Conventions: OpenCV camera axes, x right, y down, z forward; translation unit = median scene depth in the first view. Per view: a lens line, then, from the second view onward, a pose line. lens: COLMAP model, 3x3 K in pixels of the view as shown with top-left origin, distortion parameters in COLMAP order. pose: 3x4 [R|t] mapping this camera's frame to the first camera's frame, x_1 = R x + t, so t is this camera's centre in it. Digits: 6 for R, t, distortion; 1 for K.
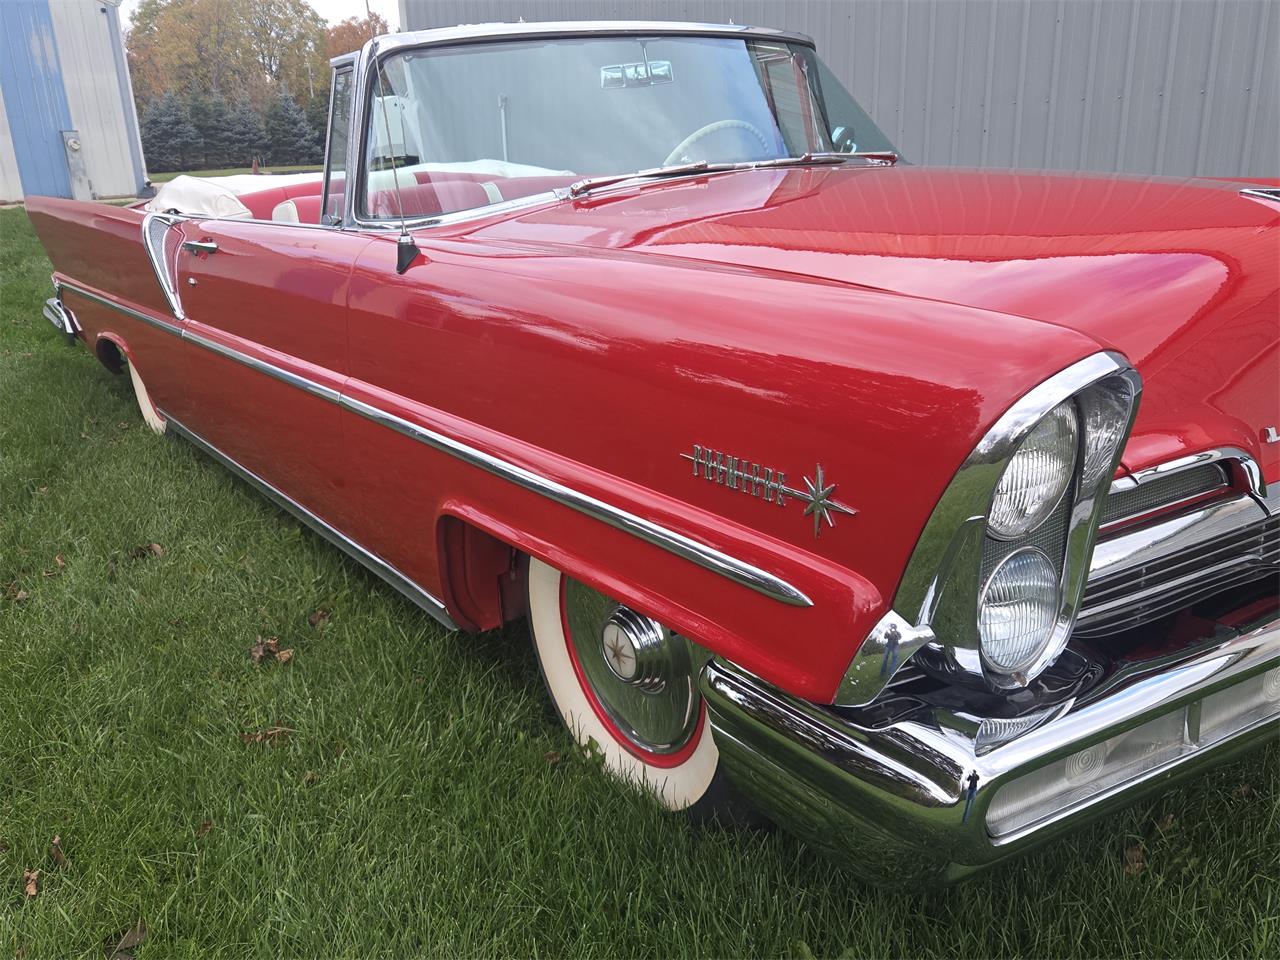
lens RADIAL K [[1071.0, 0, 640.0], [0, 1071.0, 480.0], [0, 0, 1]] dist [0.039014, -0.006649]
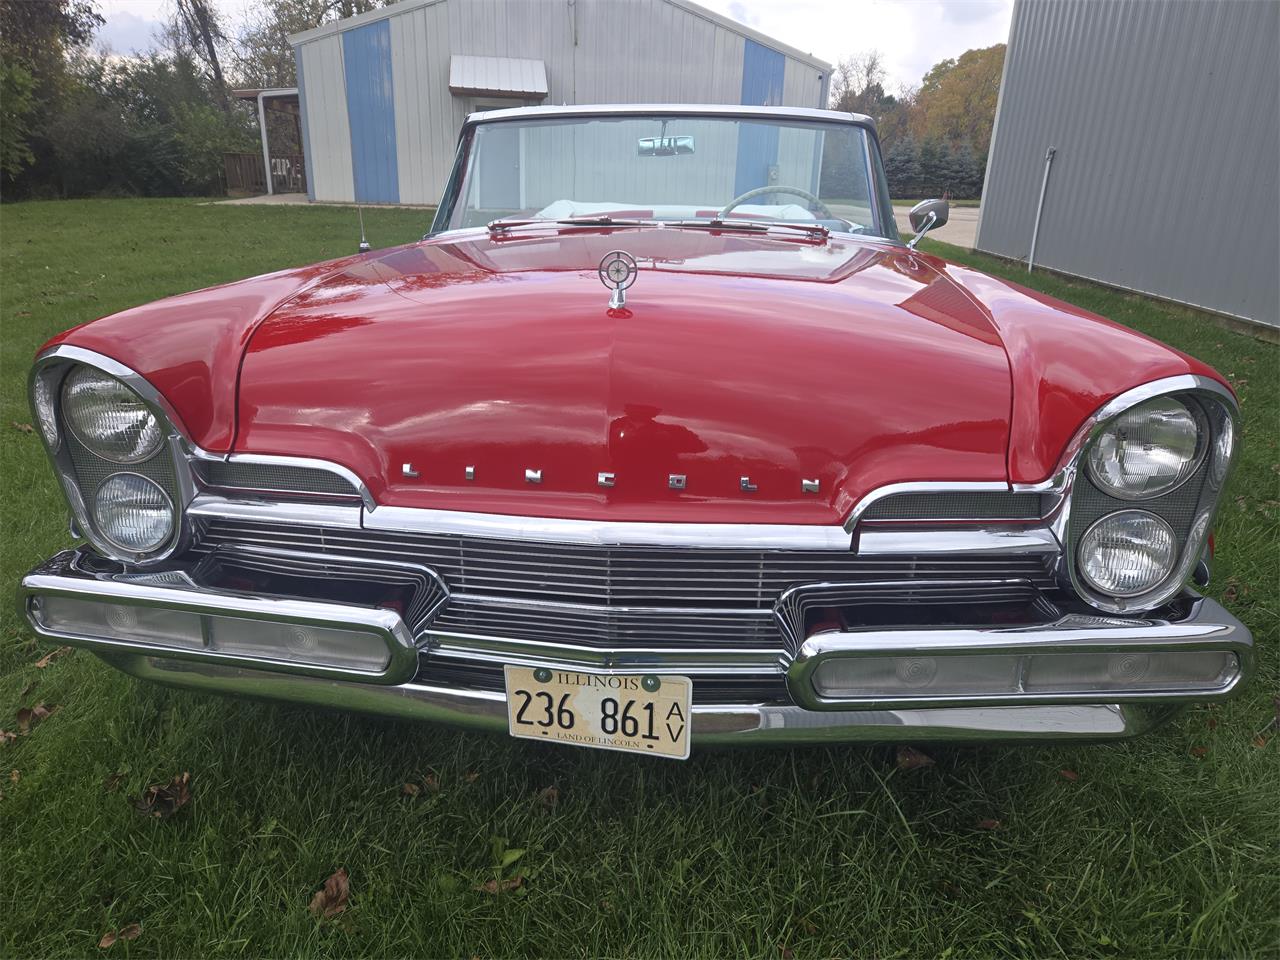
lens RADIAL K [[848.3, 0, 628.0], [0, 848.3, 470.1], [0, 0, 1]] dist [0.072955, -0.059818]
pose [[0.752731, 0.271130, -0.599904, 0.105646], [-0.256400, 0.960039, 0.112176, -0.016746], [0.606345, 0.069377, 0.792169, 0.029375]]
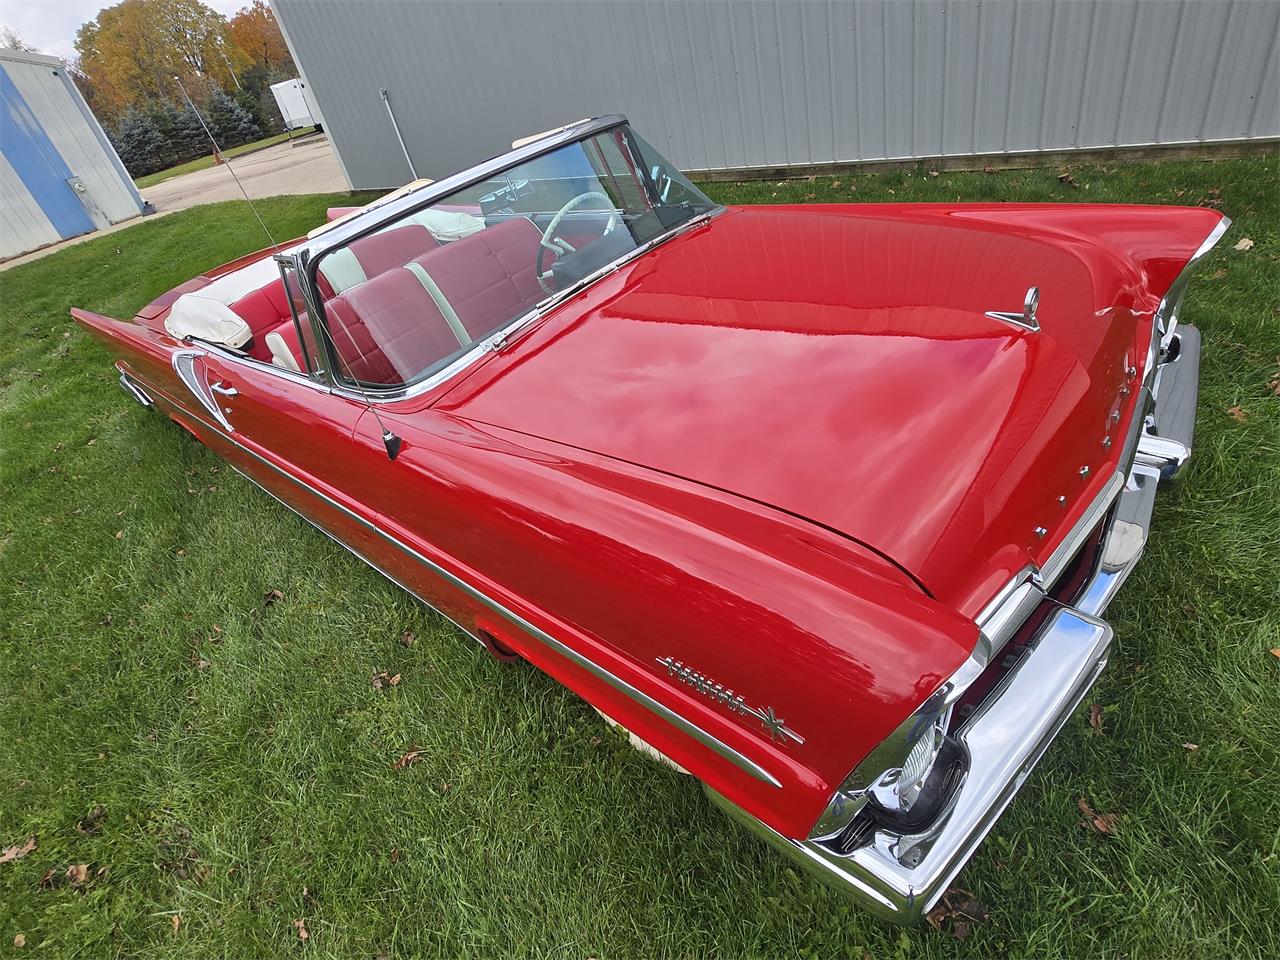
lens RADIAL K [[669.1, 0, 639.6], [0, 669.1, 486.6], [0, 0, 1]] dist [0.002198, -0.001511]
pose [[0.963883, -0.259250, 0.060982, 0.001679], [0.232233, 0.930255, 0.284065, -0.037501], [-0.130373, -0.259643, 0.956864, 0.017356]]
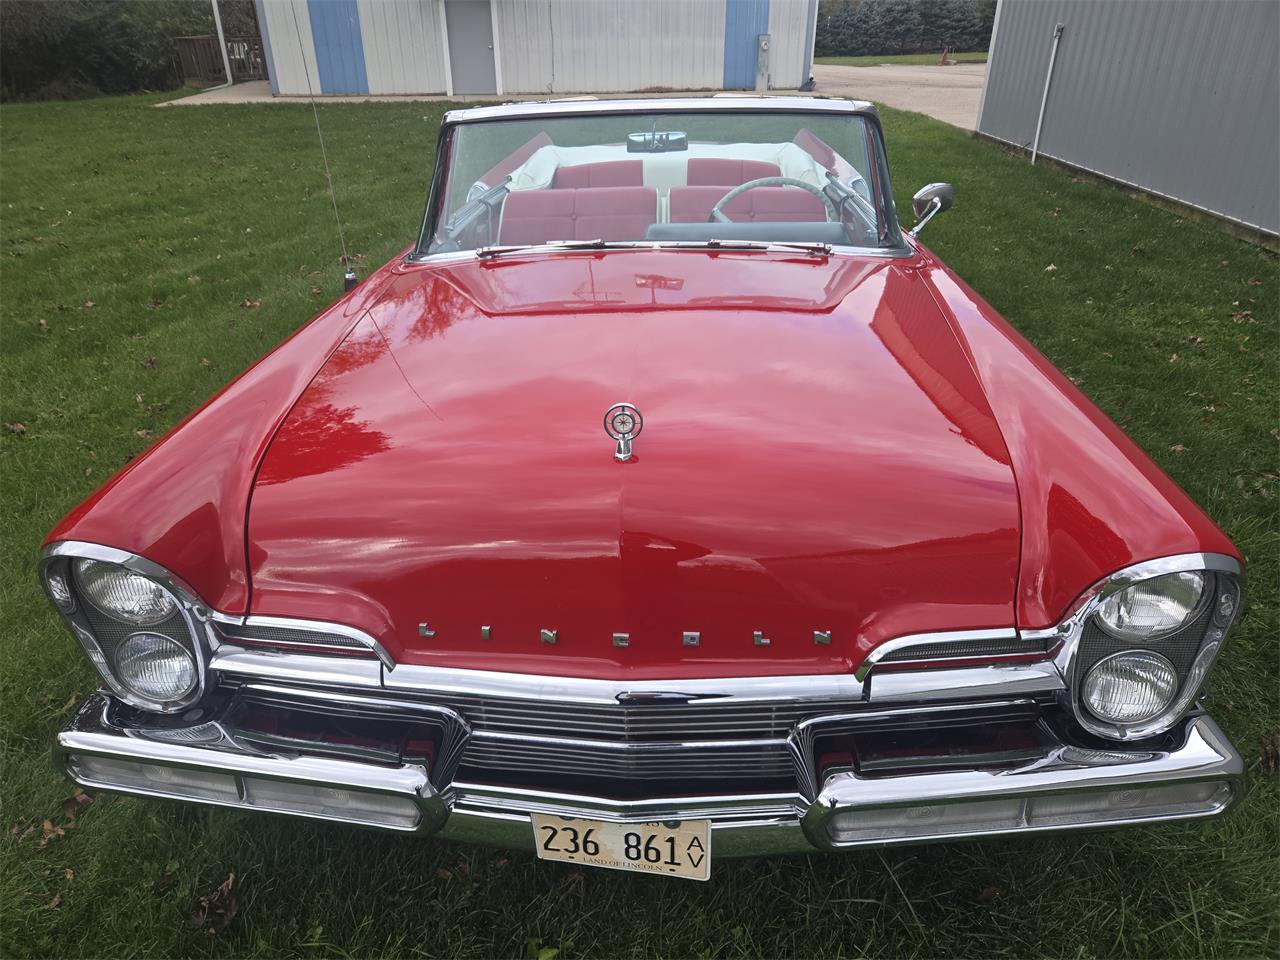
lens RADIAL K [[848.3, 0, 628.0], [0, 848.3, 470.1], [0, 0, 1]] dist [0.072955, -0.059818]
pose [[0.767909, 0.320963, -0.554345, 0.097501], [-0.218417, 0.944745, 0.244439, -0.039642], [0.602171, -0.066628, 0.795582, 0.028414]]
